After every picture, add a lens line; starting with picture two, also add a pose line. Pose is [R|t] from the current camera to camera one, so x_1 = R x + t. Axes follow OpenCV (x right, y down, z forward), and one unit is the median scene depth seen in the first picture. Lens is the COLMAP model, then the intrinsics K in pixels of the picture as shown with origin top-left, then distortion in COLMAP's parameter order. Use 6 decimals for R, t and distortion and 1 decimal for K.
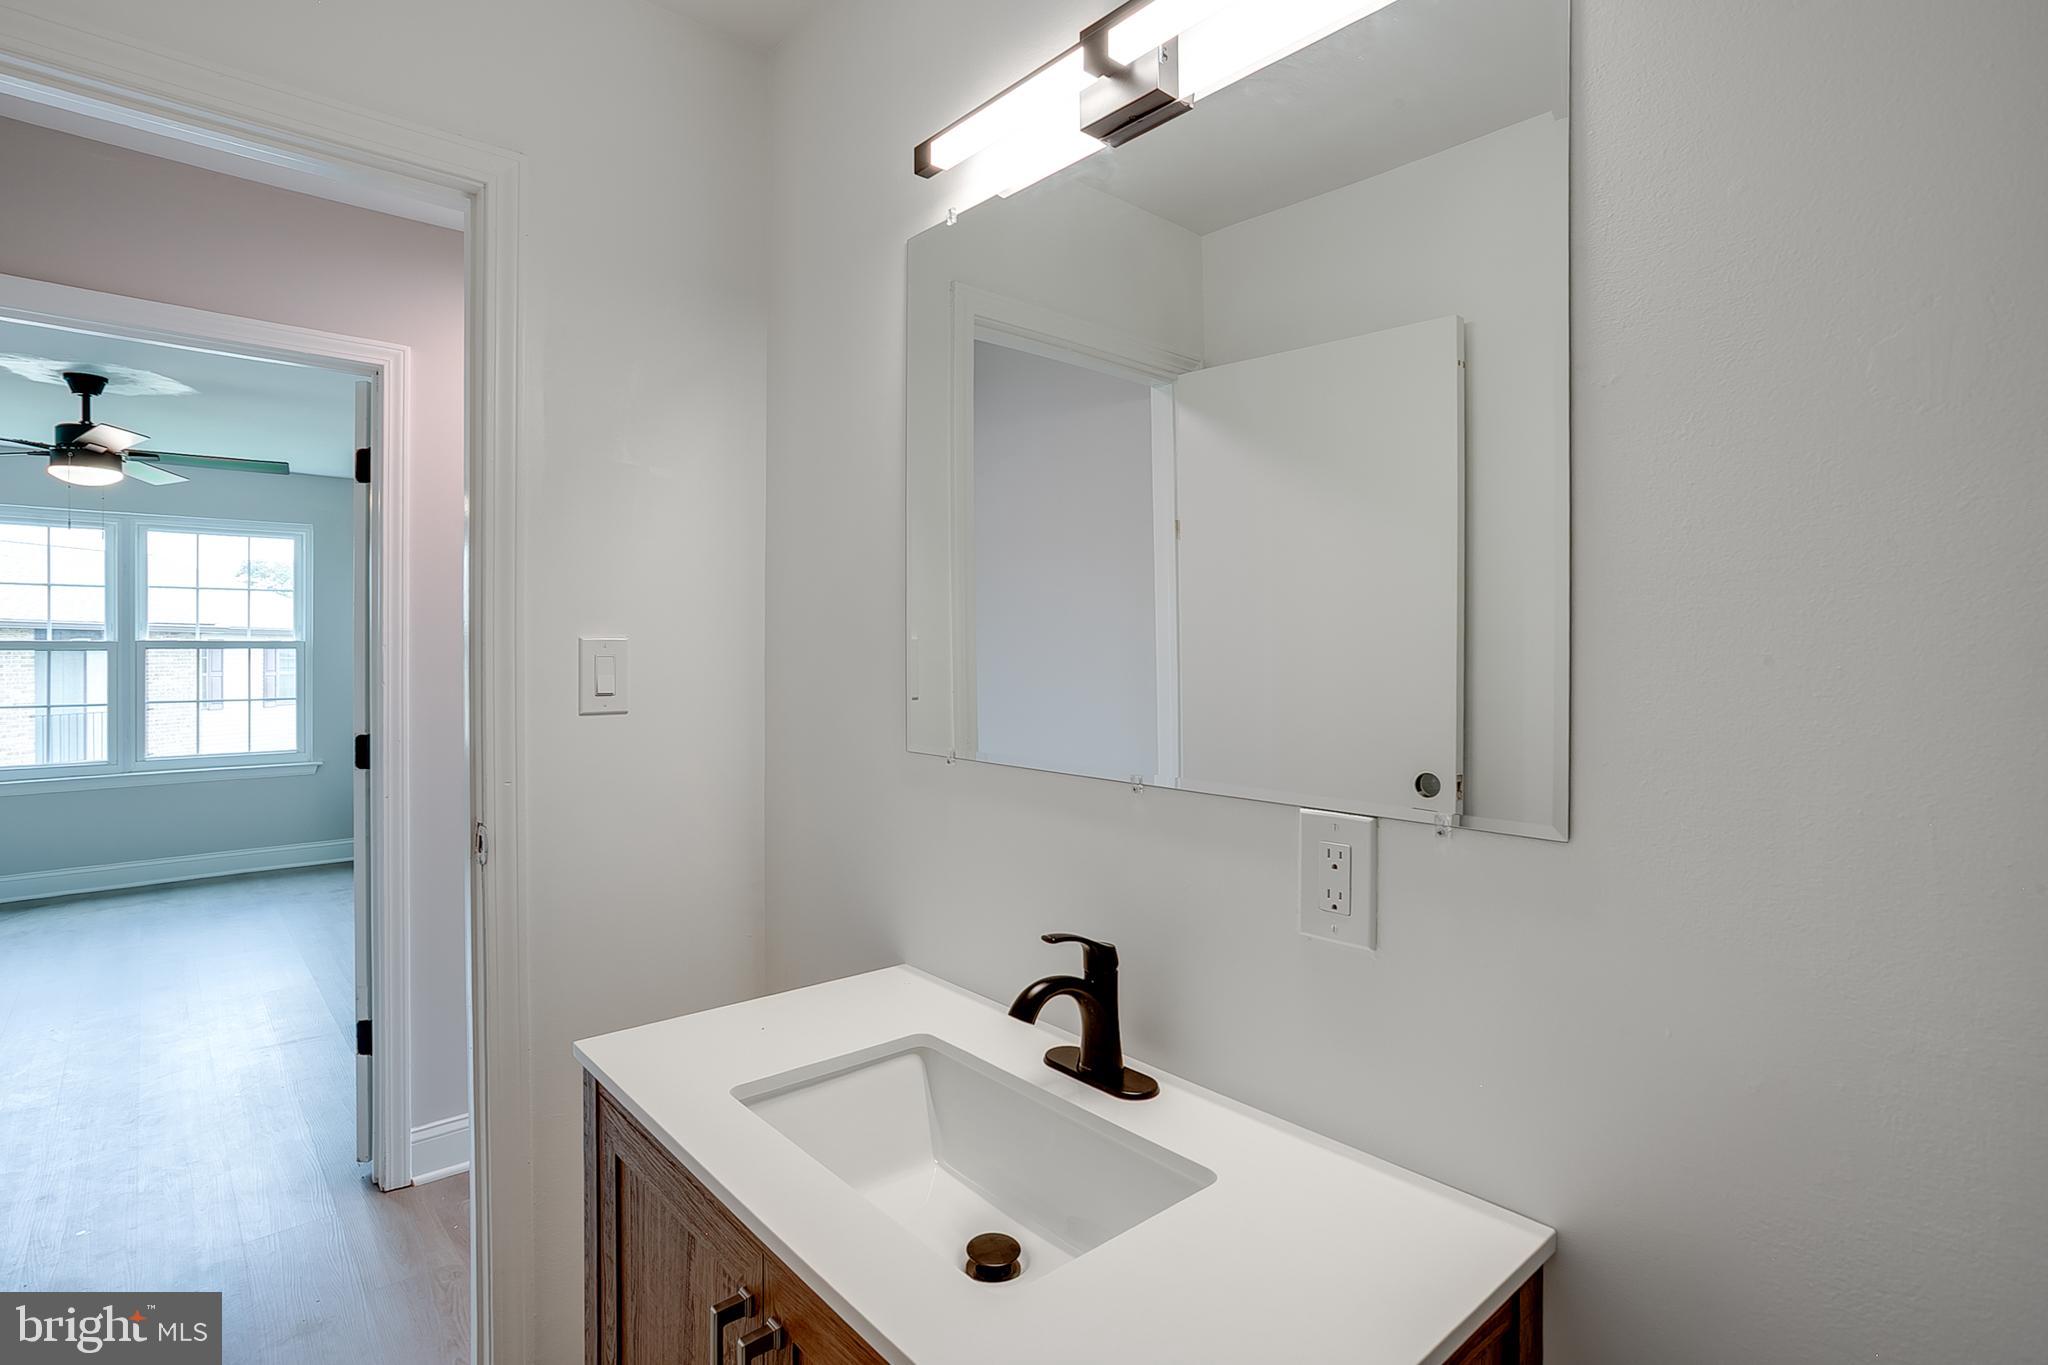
lens RADIAL K [[1007.9, 0, 1028.4], [0, 1007.9, 655.9], [0, 0, 1]] dist [-0.041425, 0.018339]
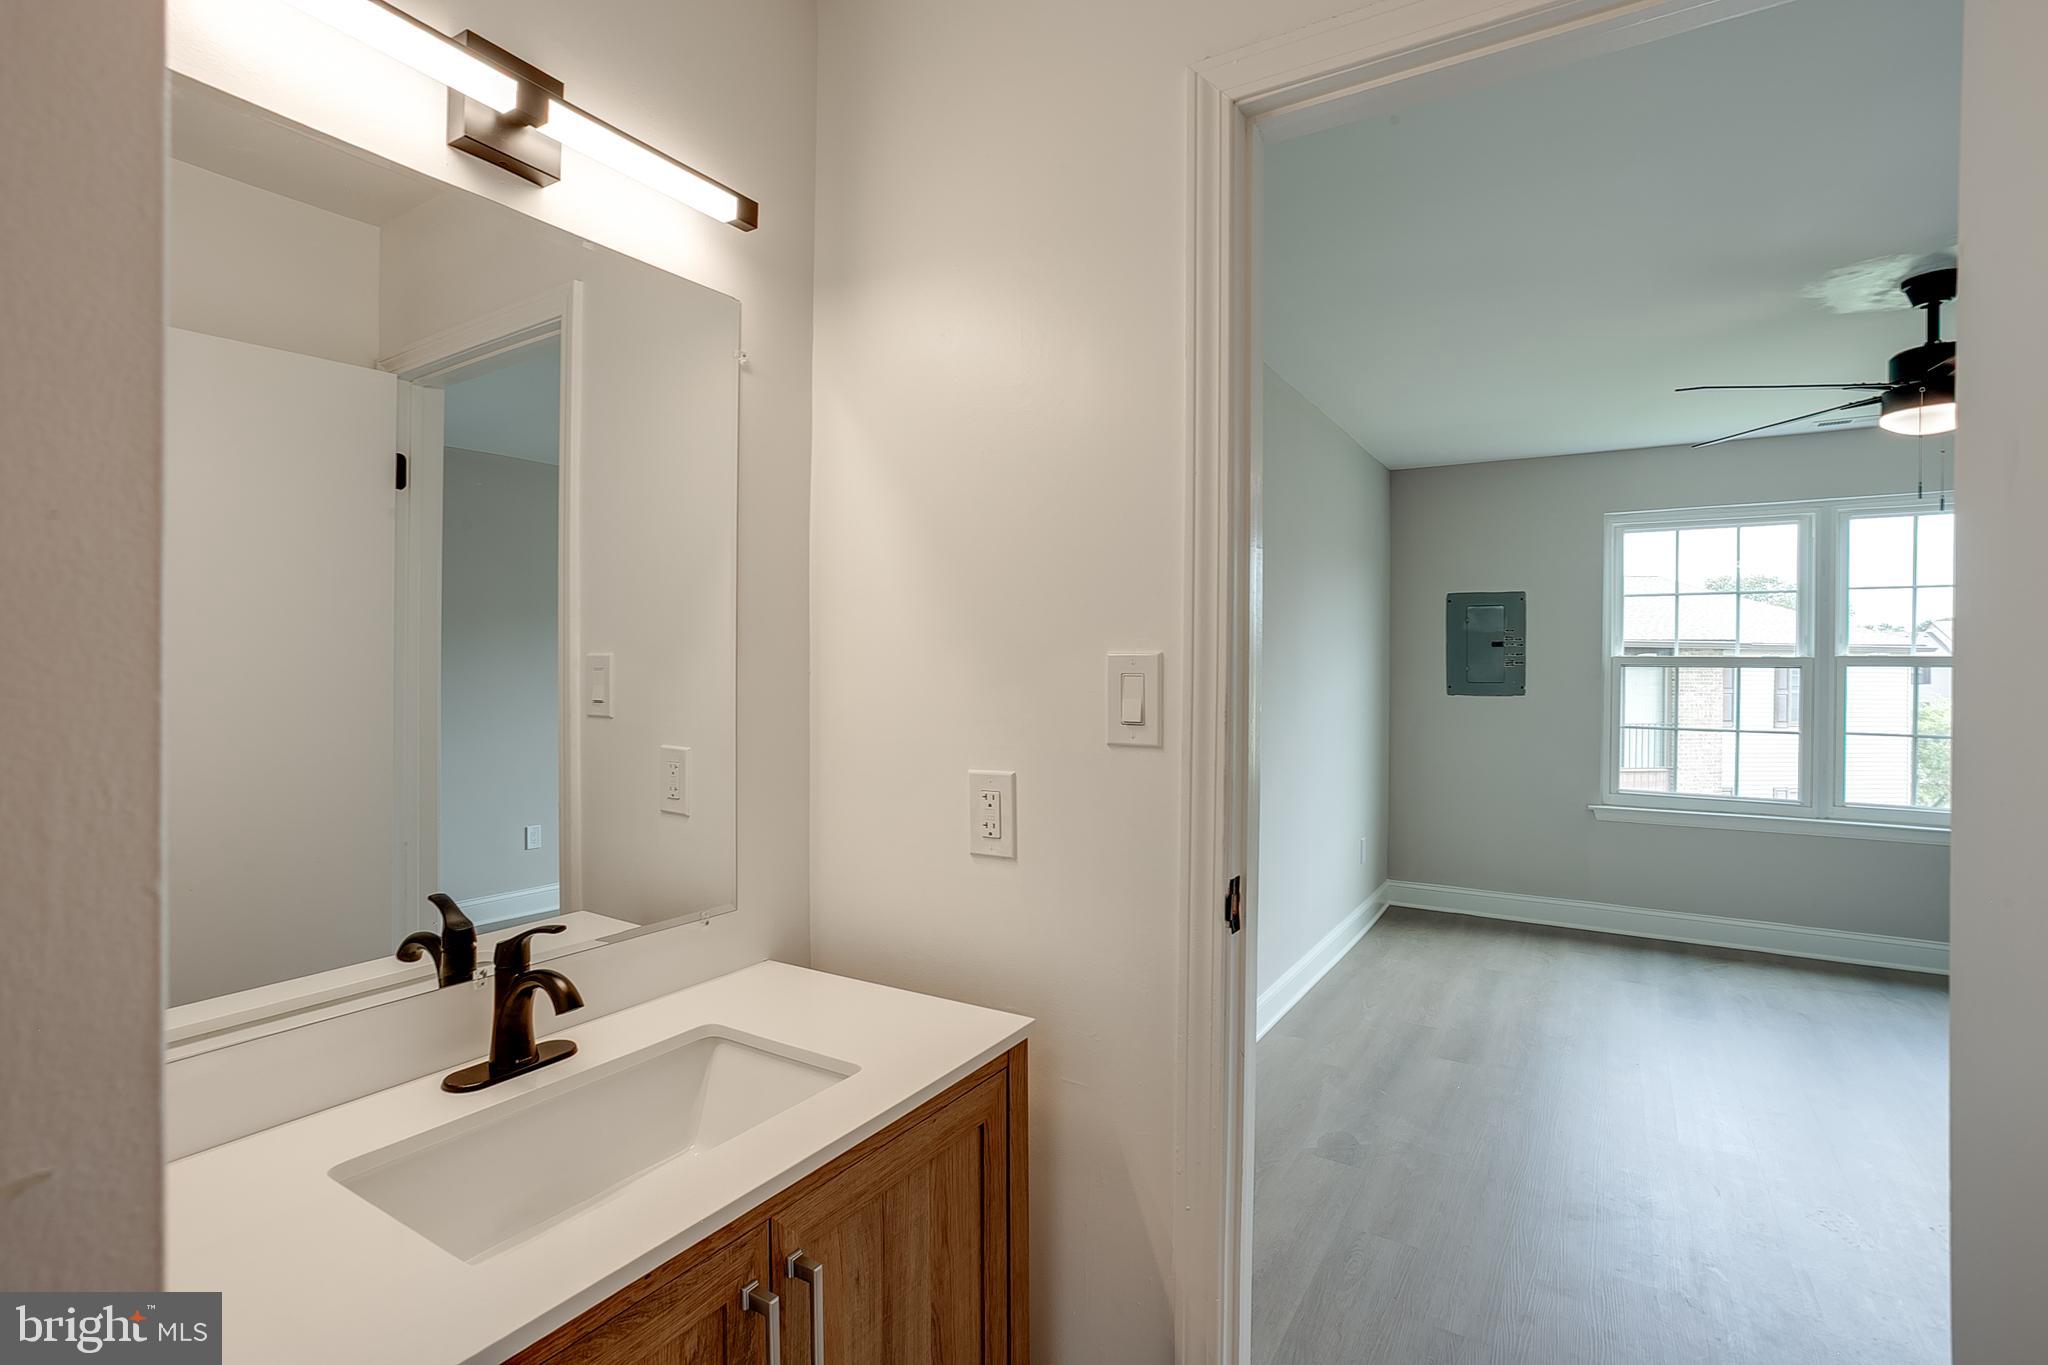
lens RADIAL K [[988.9, 0, 1030.4], [0, 988.9, 667.5], [0, 0, 1]] dist [0.000335, 0.003884]
pose [[0.310841, 0.006092, -0.950442, -0.337220], [-0.010540, 0.999940, 0.002962, -0.001729], [0.950403, 0.009097, 0.310887, 0.121988]]
